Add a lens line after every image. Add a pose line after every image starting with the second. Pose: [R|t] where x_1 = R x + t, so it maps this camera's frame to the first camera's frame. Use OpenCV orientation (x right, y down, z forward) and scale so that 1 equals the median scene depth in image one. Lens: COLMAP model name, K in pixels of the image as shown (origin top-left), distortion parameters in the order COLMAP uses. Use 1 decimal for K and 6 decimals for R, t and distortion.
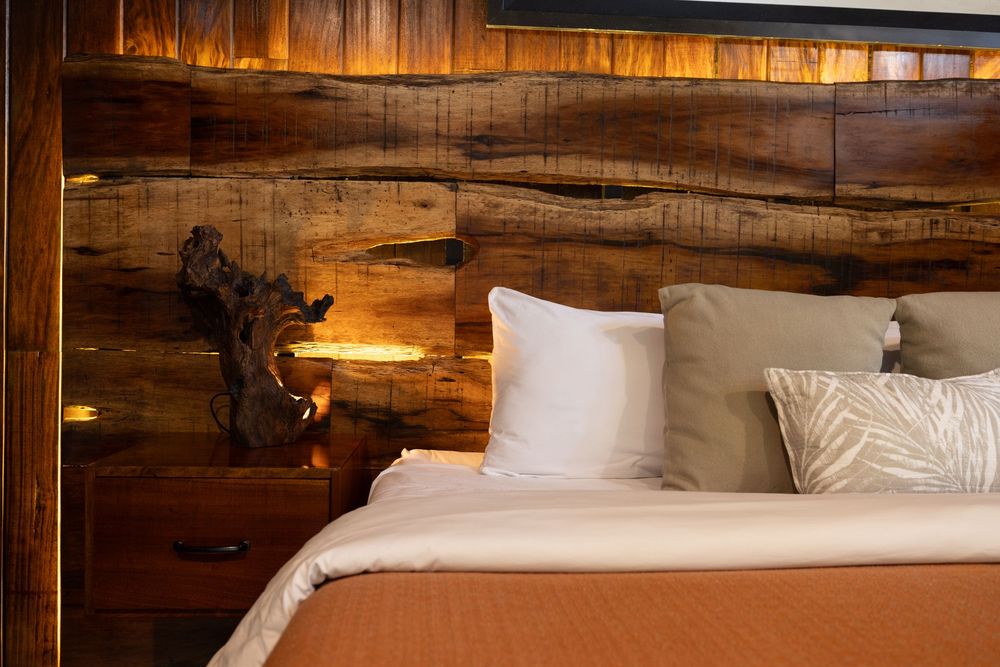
lens RADIAL K [[842.9, 0, 499.8], [0, 842.9, 332.0], [0, 0, 1]] dist [0.001175, 0.001932]
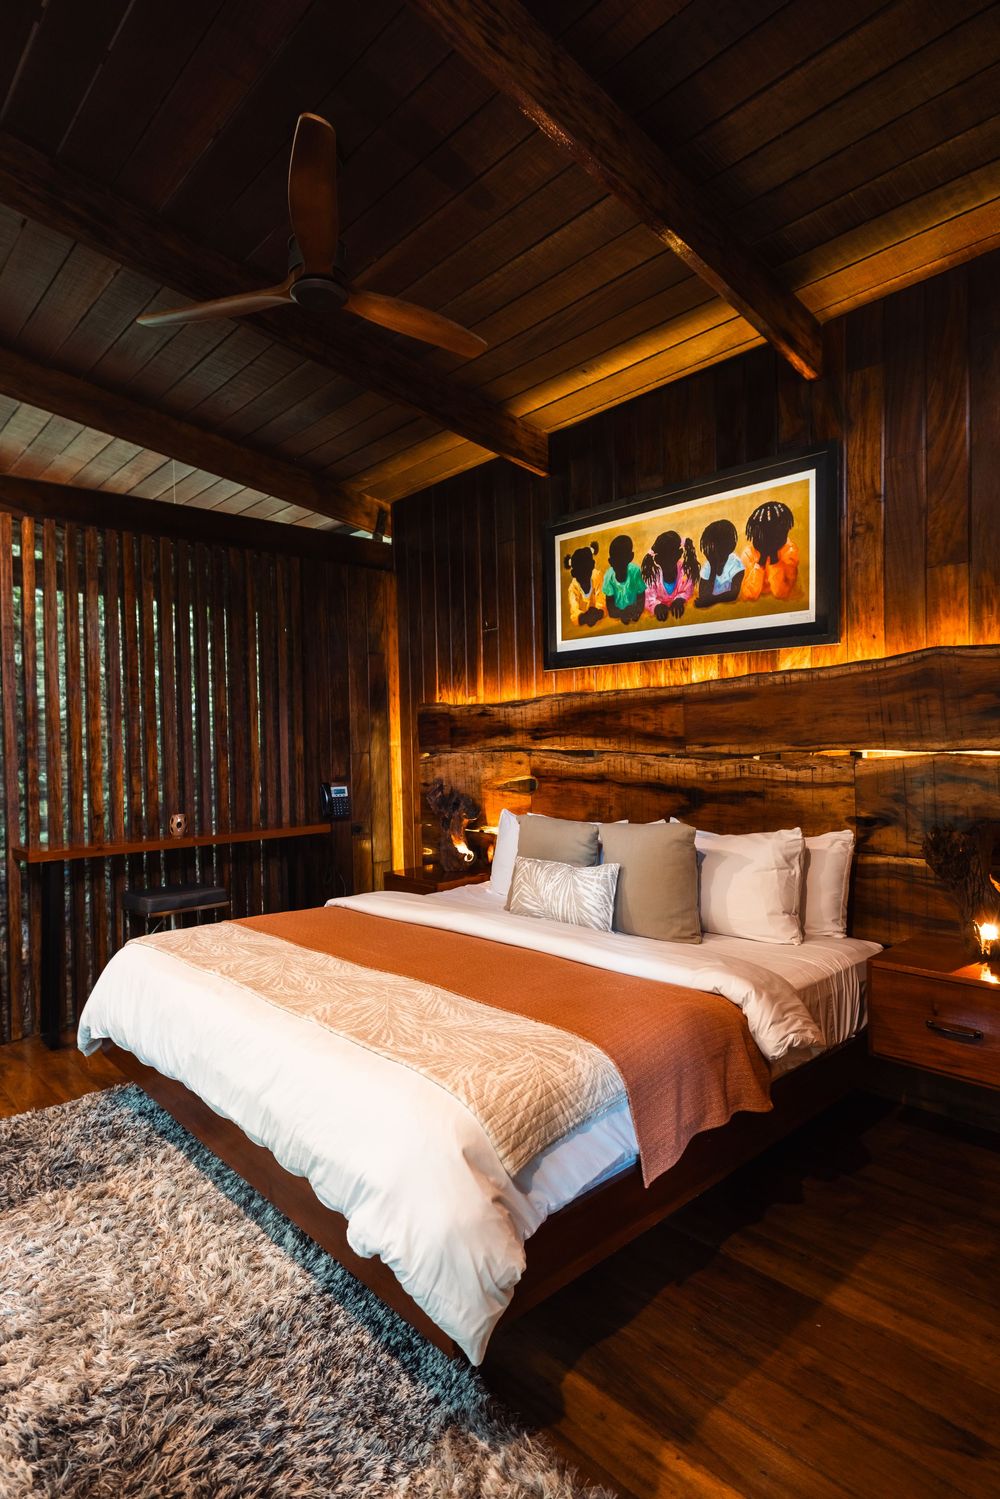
lens RADIAL K [[821.9, 0, 499.6], [0, 821.9, 755.4], [0, 0, 1]] dist [0.000683, 0.000008]
pose [[0.625767, -0.019410, -0.779768, 1.448752], [0.020408, 0.999756, -0.008509, -0.151002], [0.779743, -0.010589, 0.626010, -0.307421]]
